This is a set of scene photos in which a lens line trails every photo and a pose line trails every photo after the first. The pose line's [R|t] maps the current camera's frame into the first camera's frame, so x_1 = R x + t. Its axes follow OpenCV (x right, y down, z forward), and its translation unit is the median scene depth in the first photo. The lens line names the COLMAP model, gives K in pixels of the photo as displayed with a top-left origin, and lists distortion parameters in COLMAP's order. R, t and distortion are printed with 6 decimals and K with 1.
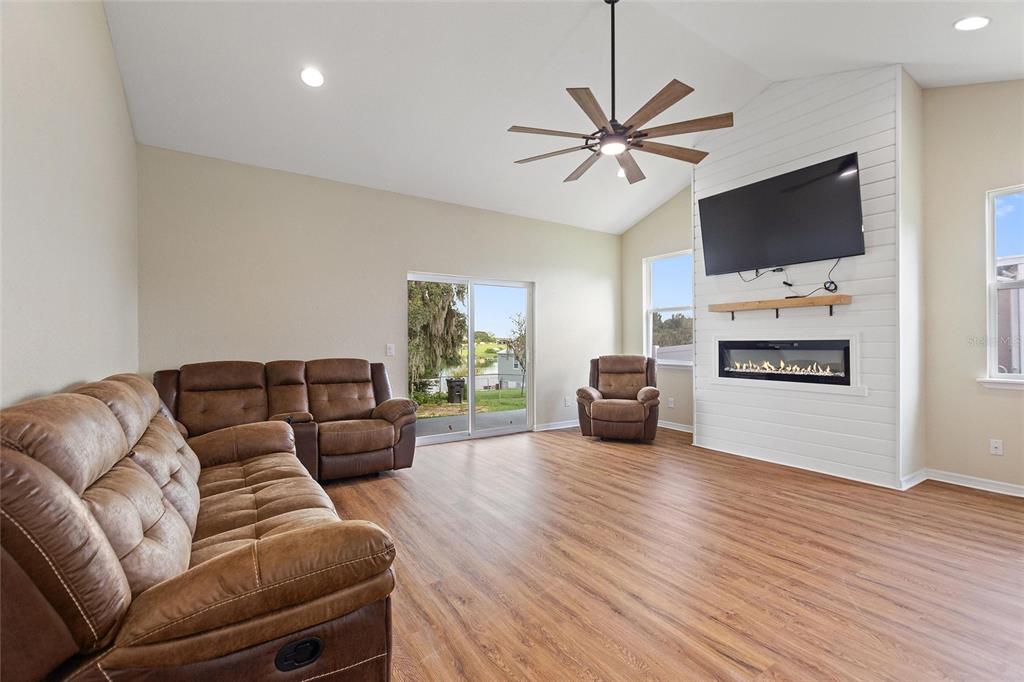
lens RADIAL K [[446.1, 0, 517.2], [0, 446.1, 340.9], [0, 0, 1]] dist [-0.000259, -0.000173]
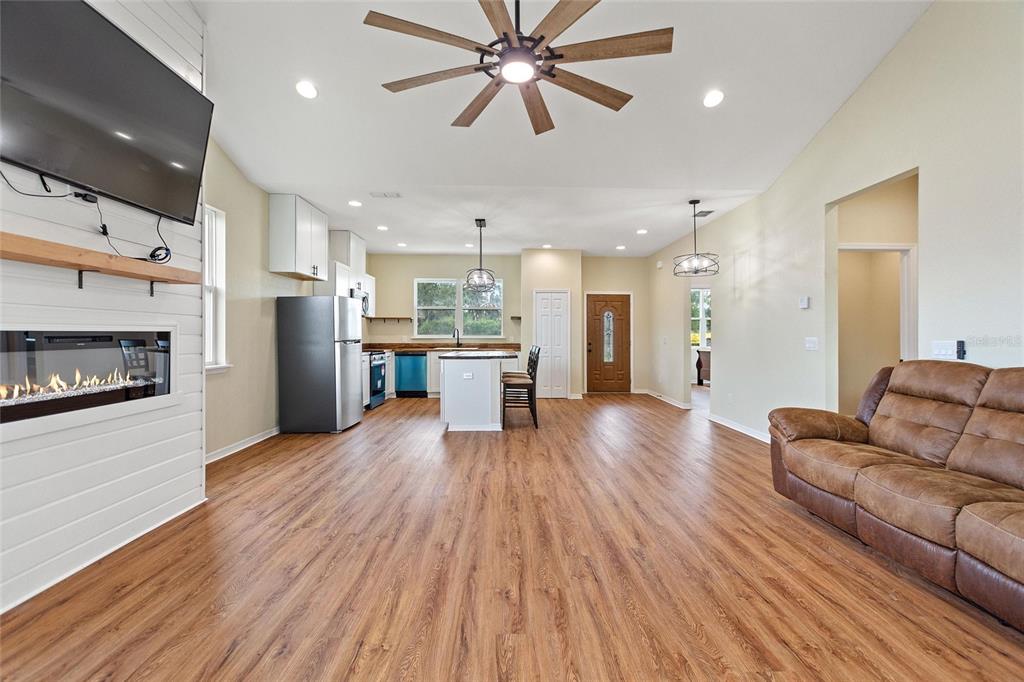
lens RADIAL K [[446.1, 0, 517.2], [0, 446.1, 340.9], [0, 0, 1]] dist [-0.000259, -0.000173]
pose [[-0.849628, -0.006360, 0.527344, -0.123669], [-0.003154, 0.999971, 0.006979, 0.005658], [-0.527373, 0.004267, -0.849623, 1.251220]]
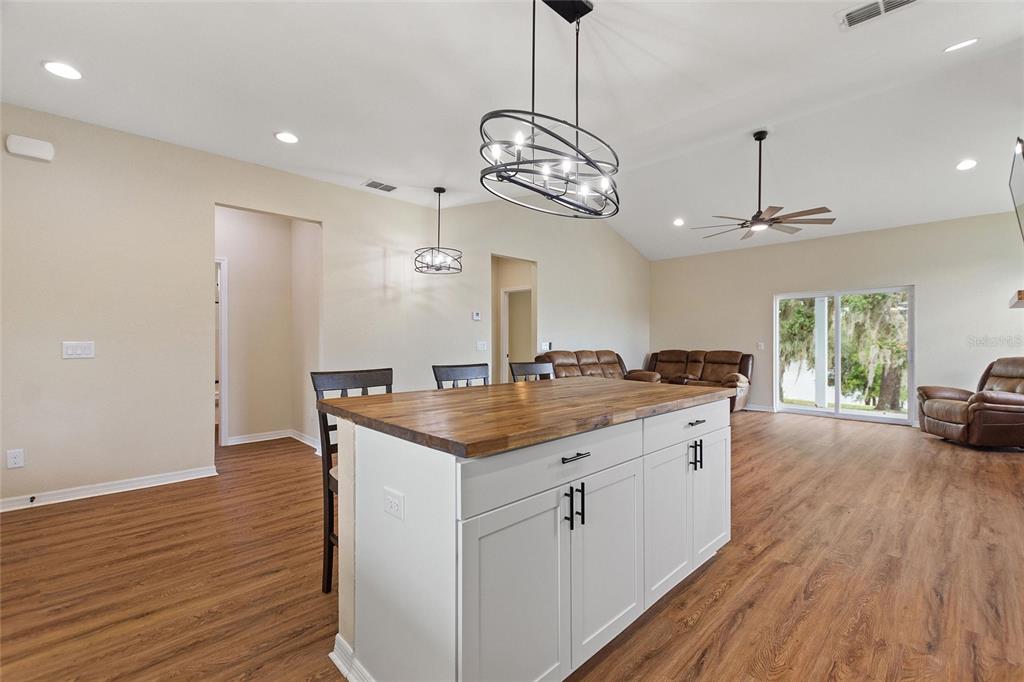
lens RADIAL K [[446.1, 0, 517.2], [0, 446.1, 340.9], [0, 0, 1]] dist [-0.000259, -0.000173]
pose [[0.189221, 0.000821, -0.981934, 1.317520], [-0.001389, 0.999999, 0.000568, 0.000634], [0.981934, 0.001256, 0.189222, -0.175268]]
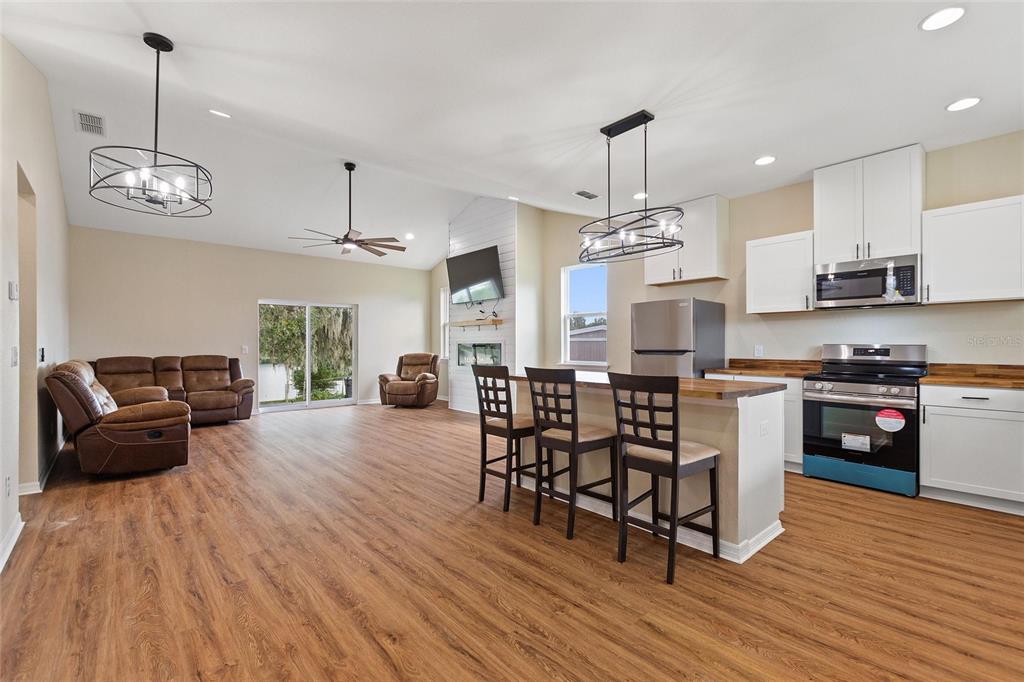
lens RADIAL K [[446.1, 0, 517.2], [0, 446.1, 340.9], [0, 0, 1]] dist [-0.000259, -0.000173]
pose [[0.988810, 0.000718, 0.149179, 0.502813], [0.000278, 0.999978, -0.006656, -0.000594], [-0.149180, 0.006623, 0.988788, -0.806683]]
